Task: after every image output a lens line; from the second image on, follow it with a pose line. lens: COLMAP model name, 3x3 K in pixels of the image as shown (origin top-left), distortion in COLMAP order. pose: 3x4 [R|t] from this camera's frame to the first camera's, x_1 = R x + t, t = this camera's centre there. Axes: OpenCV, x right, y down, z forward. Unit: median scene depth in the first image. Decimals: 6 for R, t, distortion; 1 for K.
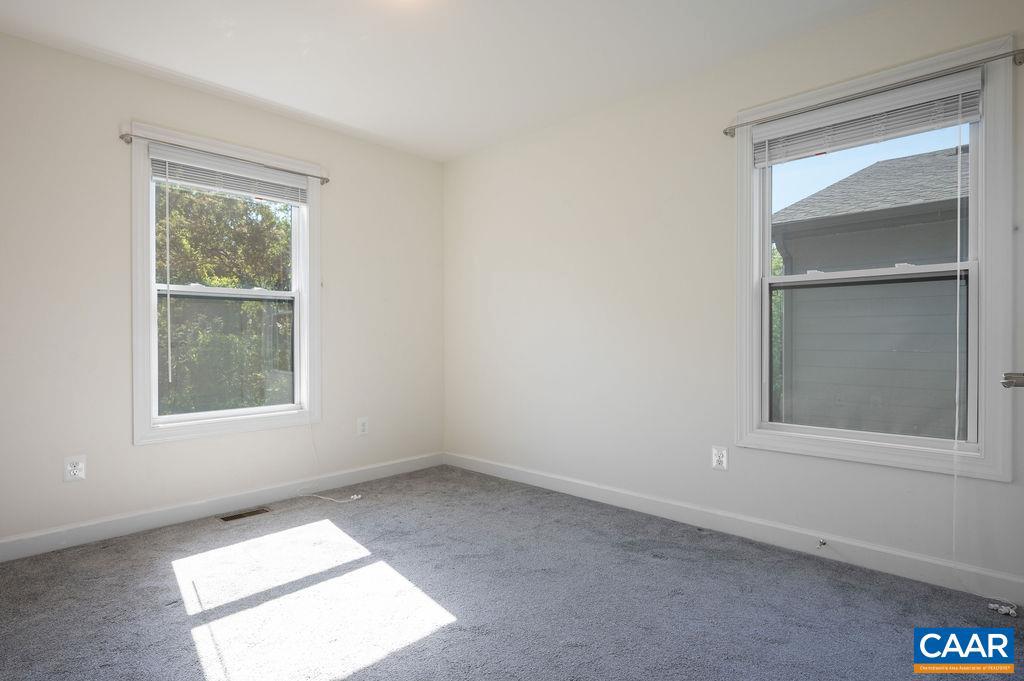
lens RADIAL K [[542.2, 0, 511.0], [0, 542.2, 340.1], [0, 0, 1]] dist [0.001729, 0.000193]
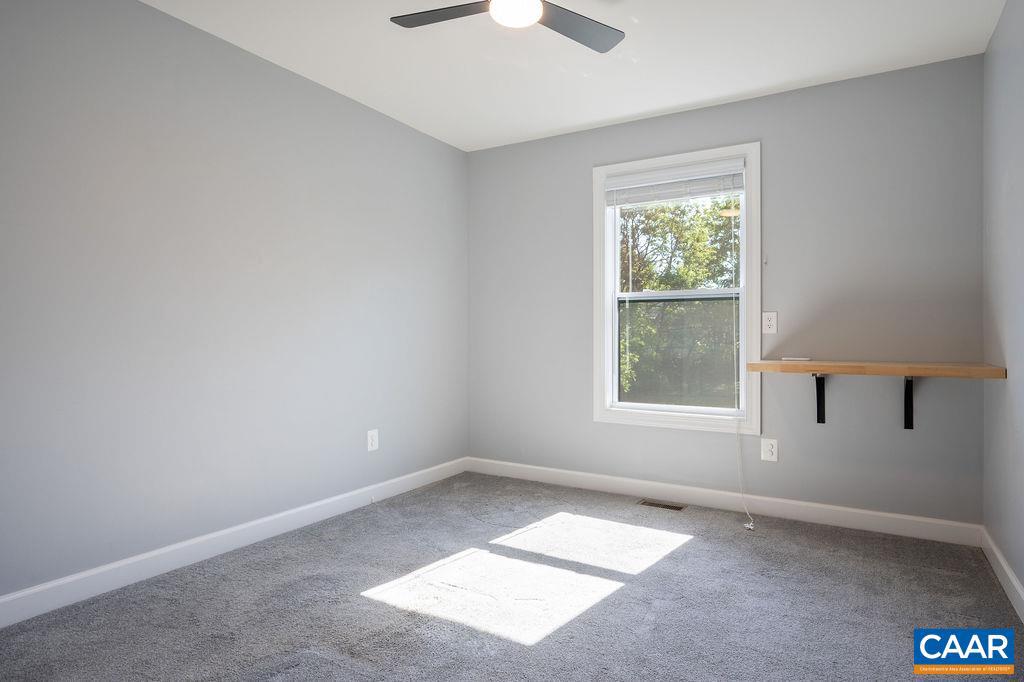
lens RADIAL K [[589.8, 0, 510.8], [0, 589.8, 338.7], [0, 0, 1]] dist [-0.007240, -0.000472]
pose [[0.222538, 0.020404, -0.974710, 0.565285], [0.000286, 0.999780, 0.020994, -0.028095], [0.974924, -0.004951, 0.222483, 0.467321]]
